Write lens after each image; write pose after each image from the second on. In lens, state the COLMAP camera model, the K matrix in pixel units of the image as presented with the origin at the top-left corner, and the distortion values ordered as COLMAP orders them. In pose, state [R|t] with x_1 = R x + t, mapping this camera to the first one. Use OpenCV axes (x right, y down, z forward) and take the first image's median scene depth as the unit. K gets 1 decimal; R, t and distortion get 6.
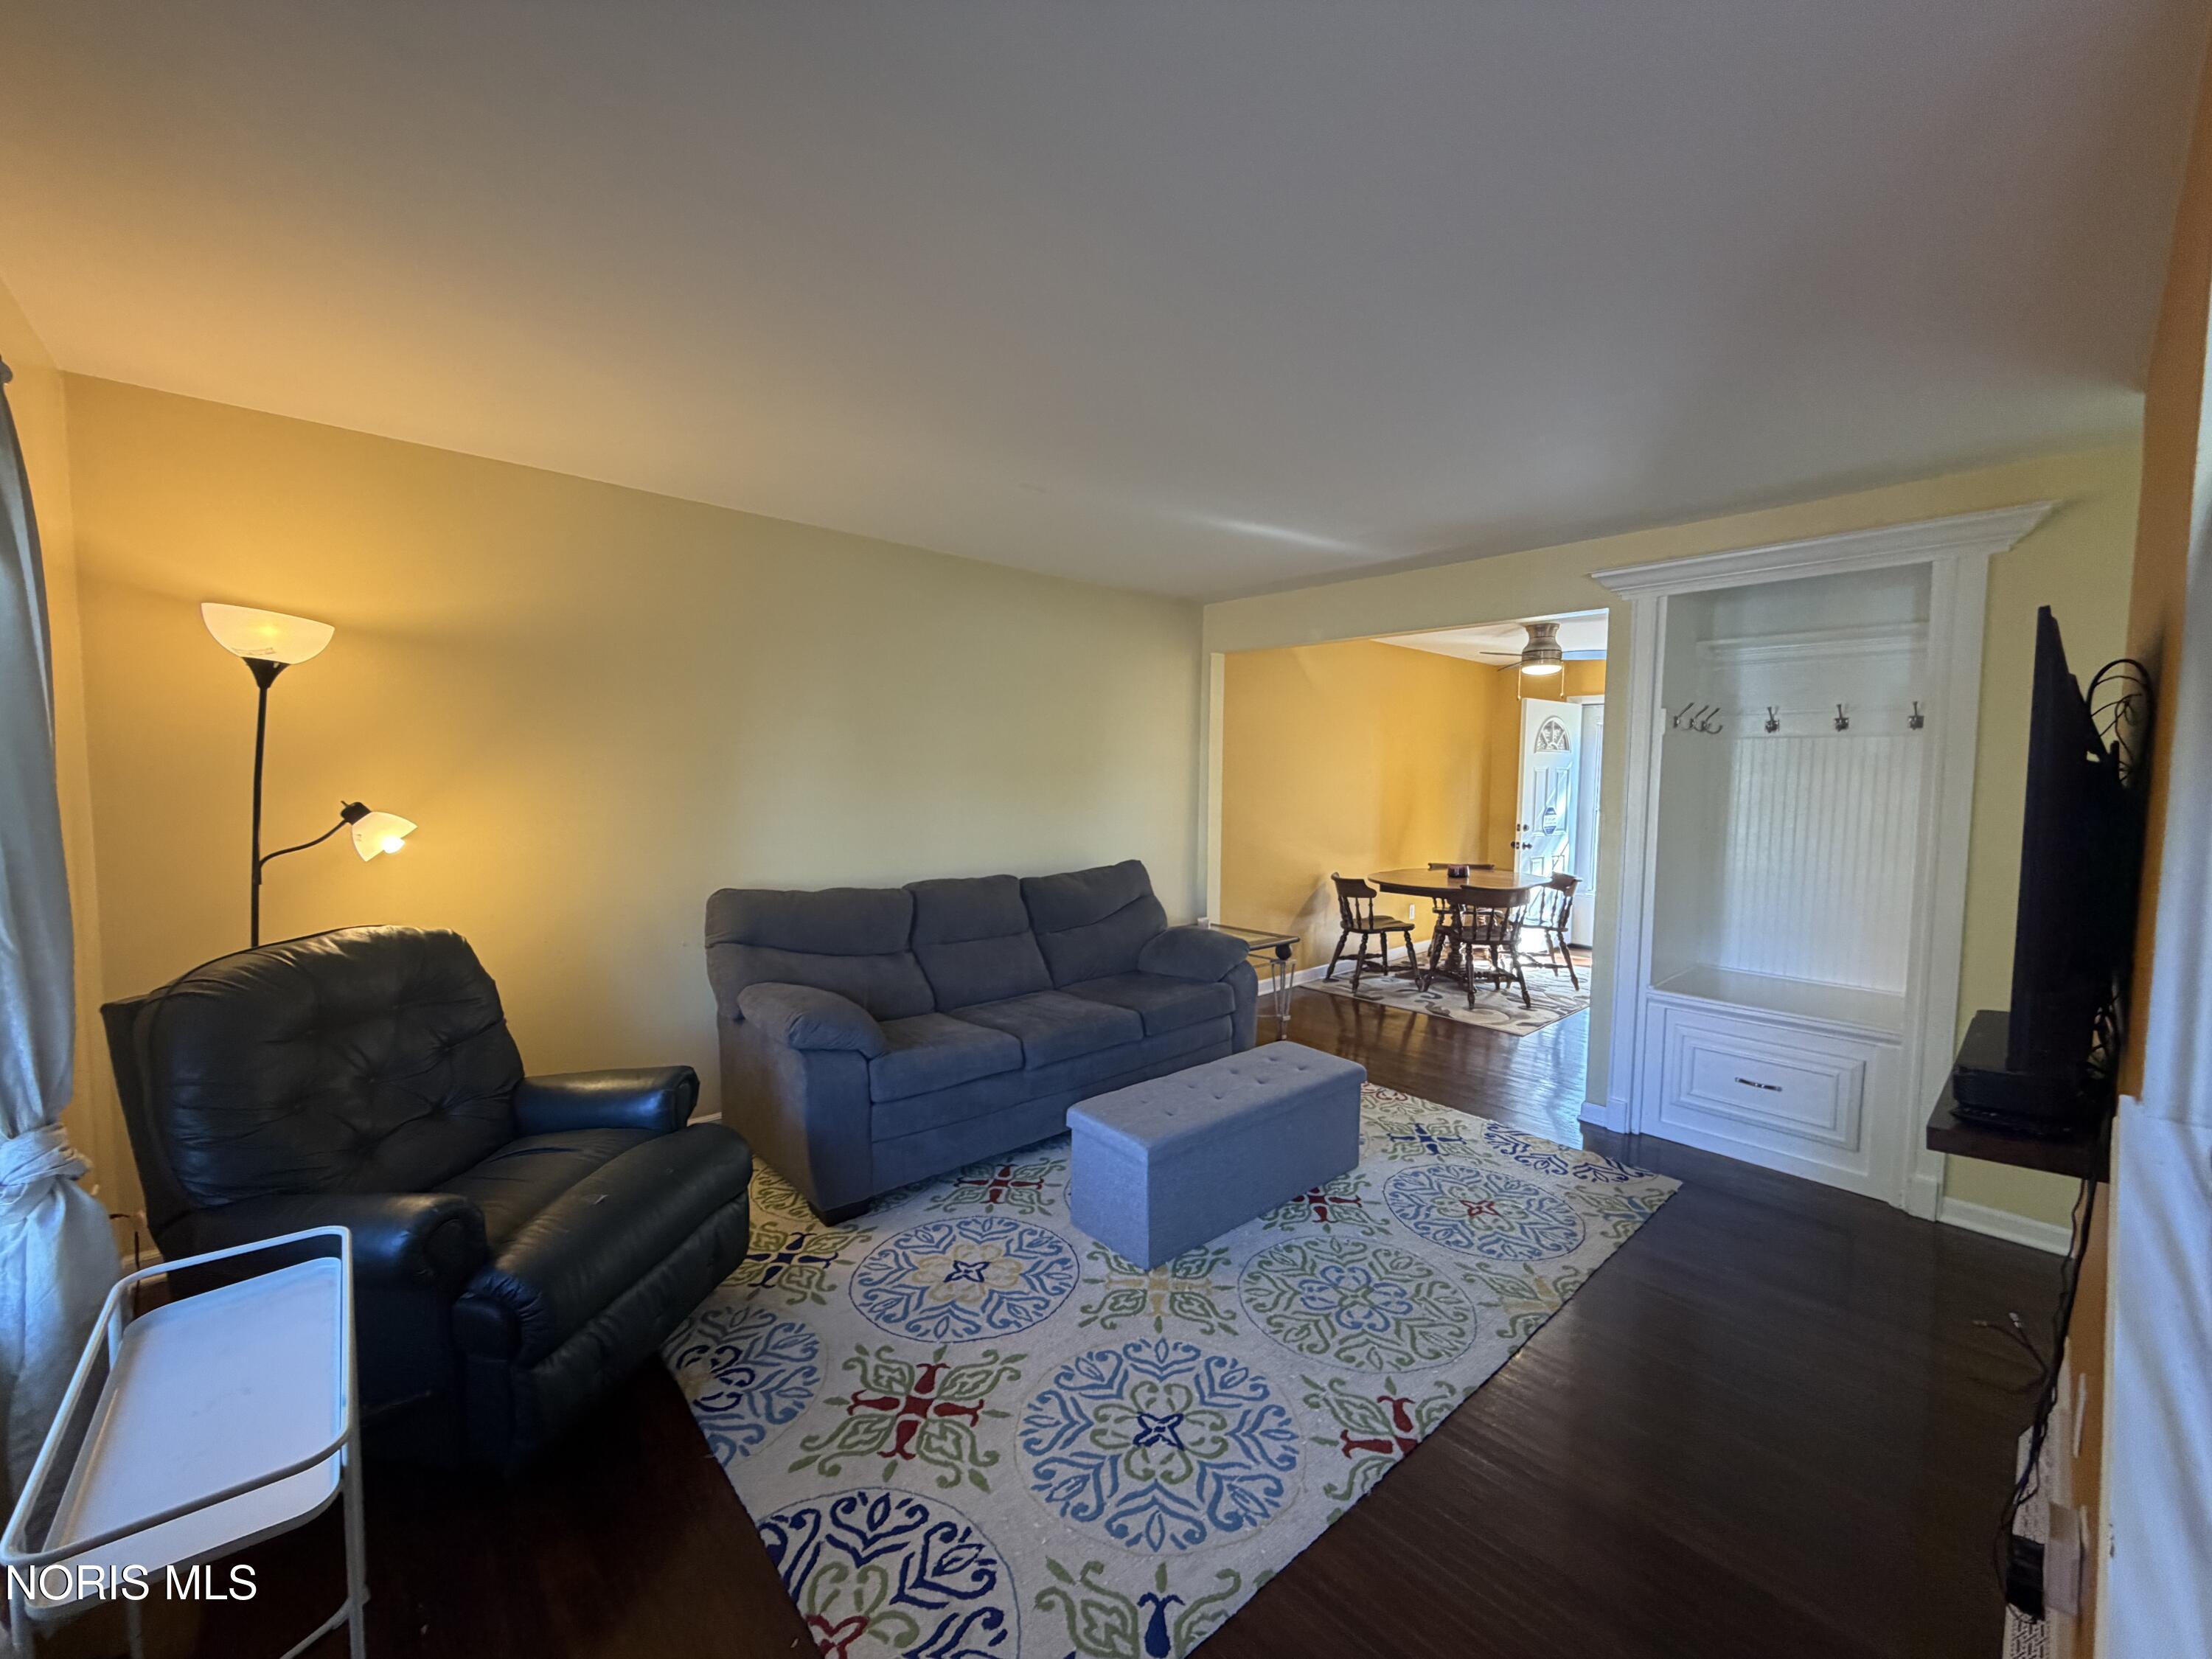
lens RADIAL K [[879.0, 0, 1105.1], [0, 879.0, 827.9], [0, 0, 1]] dist [-0.001275, -0.000096]
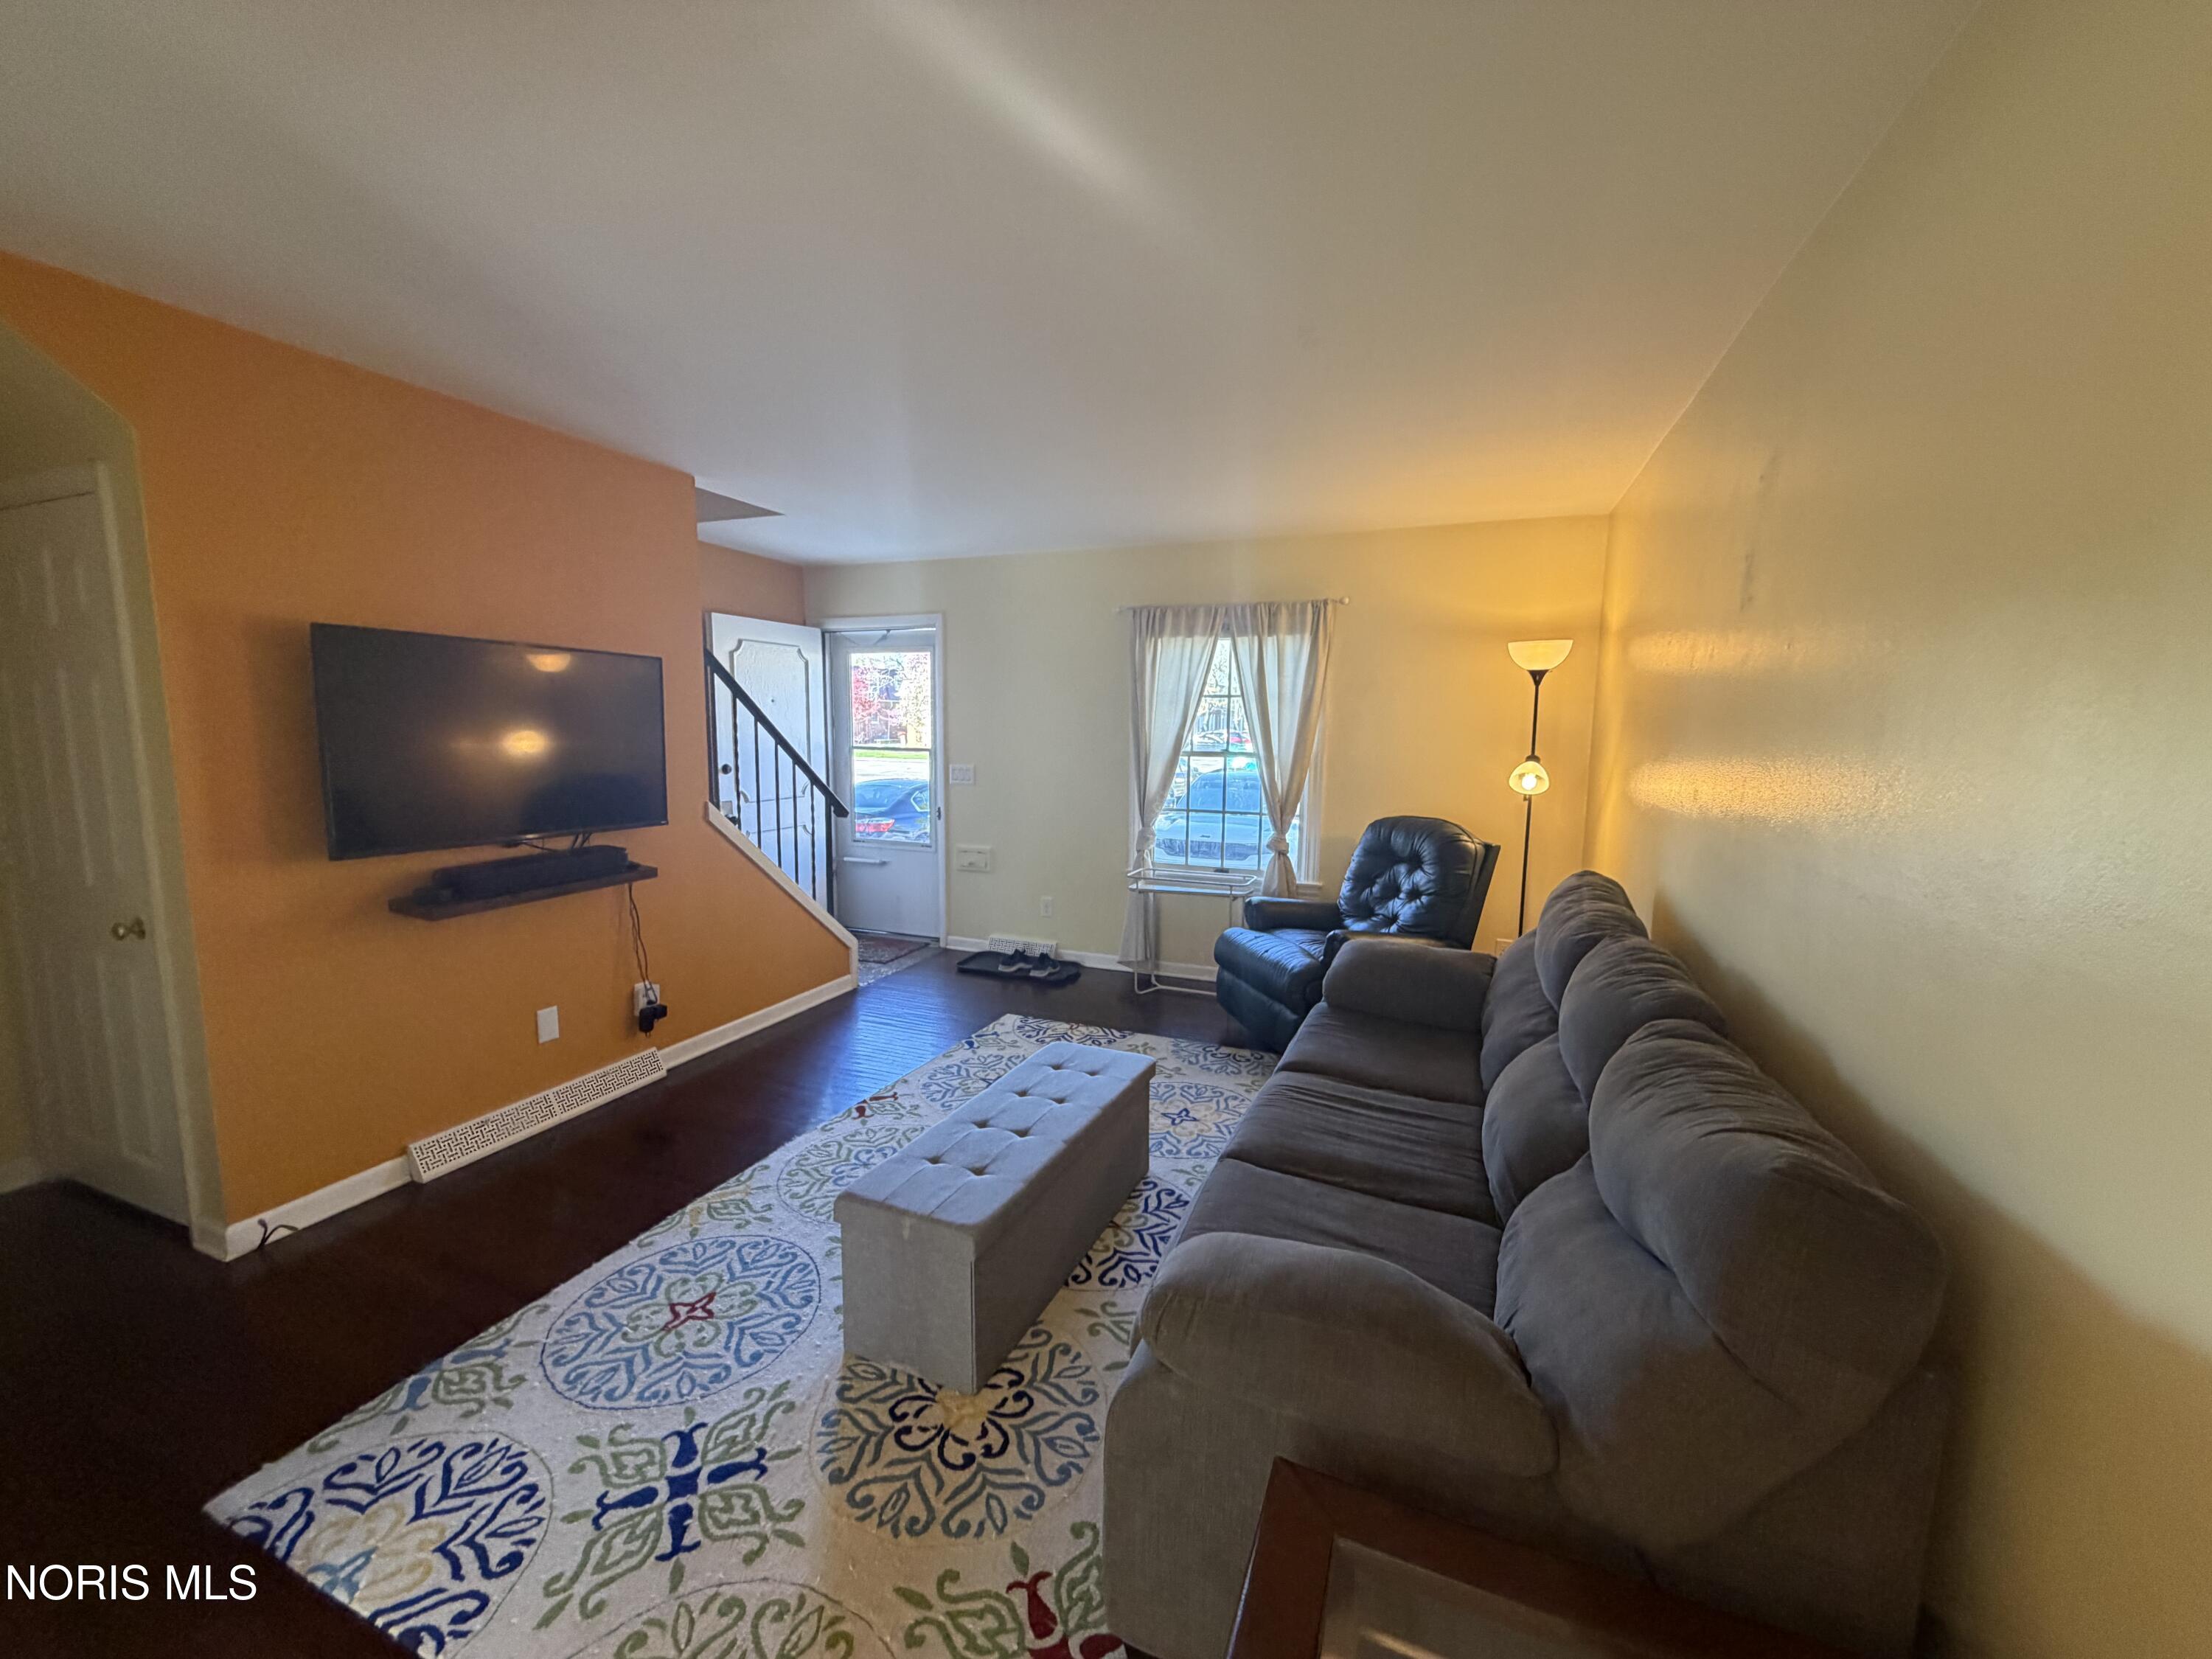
lens RADIAL K [[879.0, 0, 1102.6], [0, 879.0, 827.9], [0, 0, 1]] dist [-0.001275, -0.000096]
pose [[-0.901142, 0.030271, -0.432466, 0.536032], [-0.047906, 0.984497, 0.168733, -0.136842], [0.430869, 0.172770, -0.885721, 2.197752]]
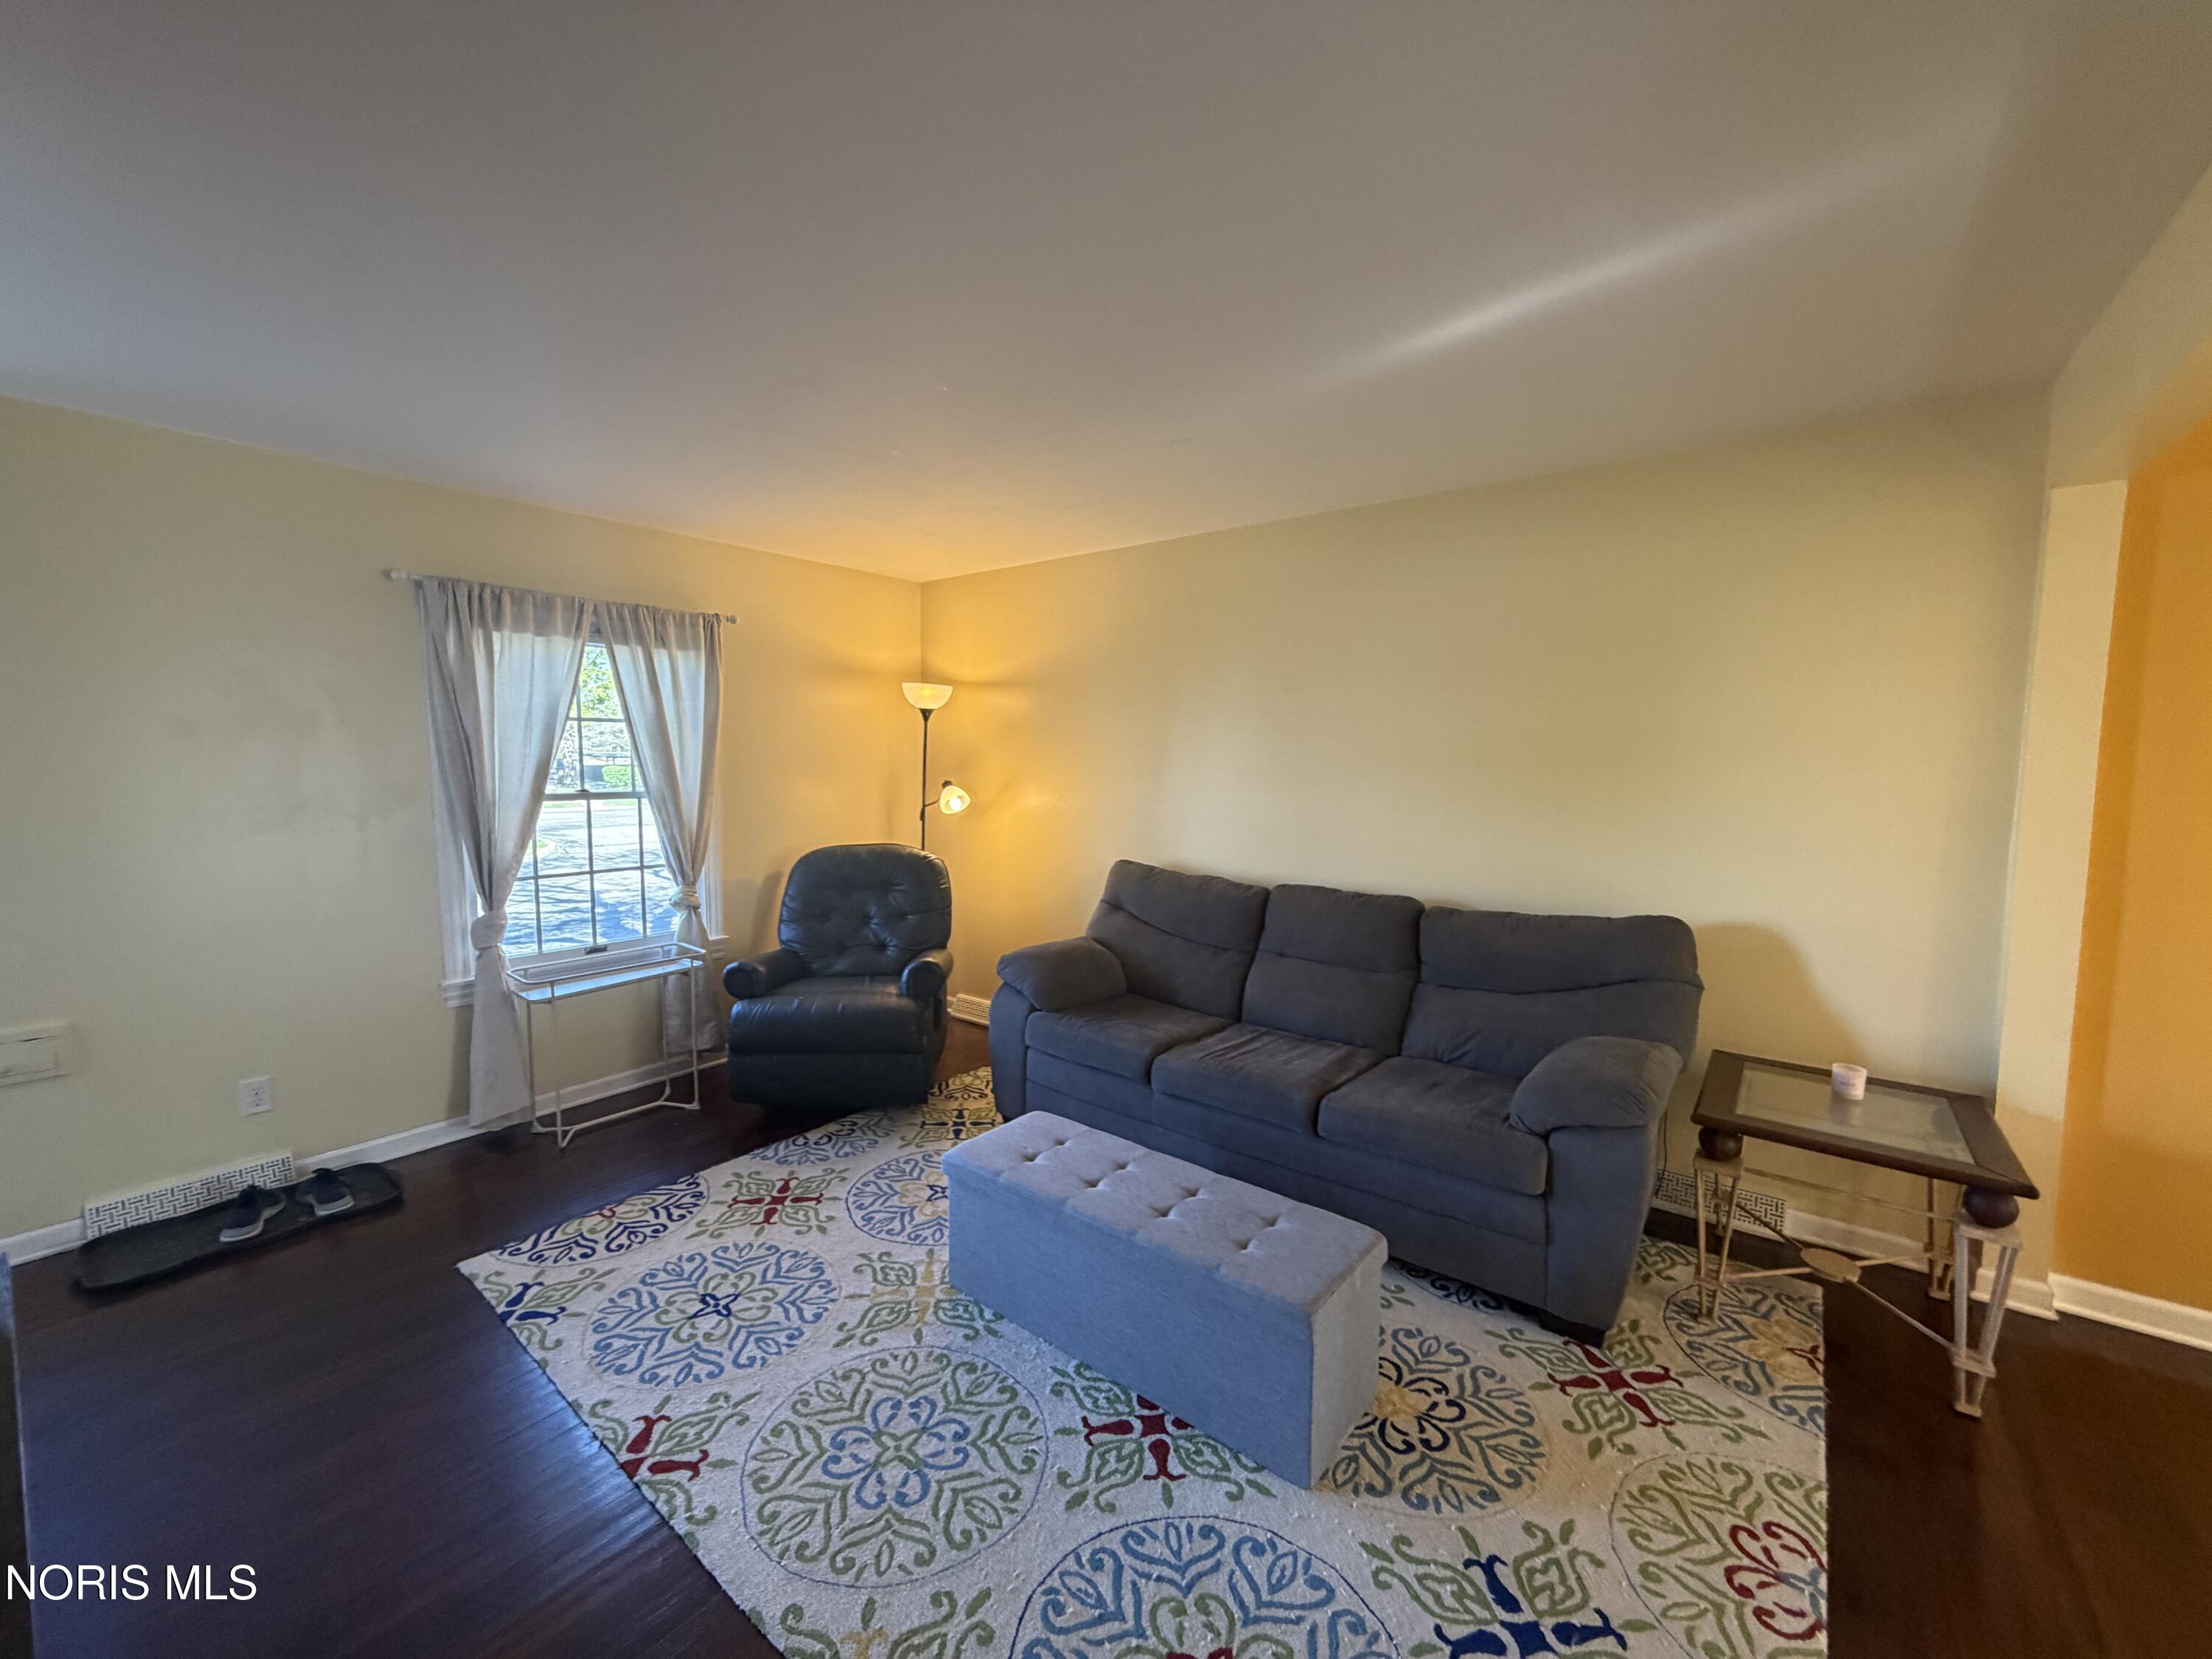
lens RADIAL K [[879.0, 0, 1094.7], [0, 879.0, 827.0], [0, 0, 1]] dist [-0.001275, -0.000096]
pose [[0.164587, 0.069129, -0.983937, 1.079251], [-0.063350, 0.996222, 0.059395, -0.066121], [0.984326, 0.052556, 0.168345, 1.060907]]
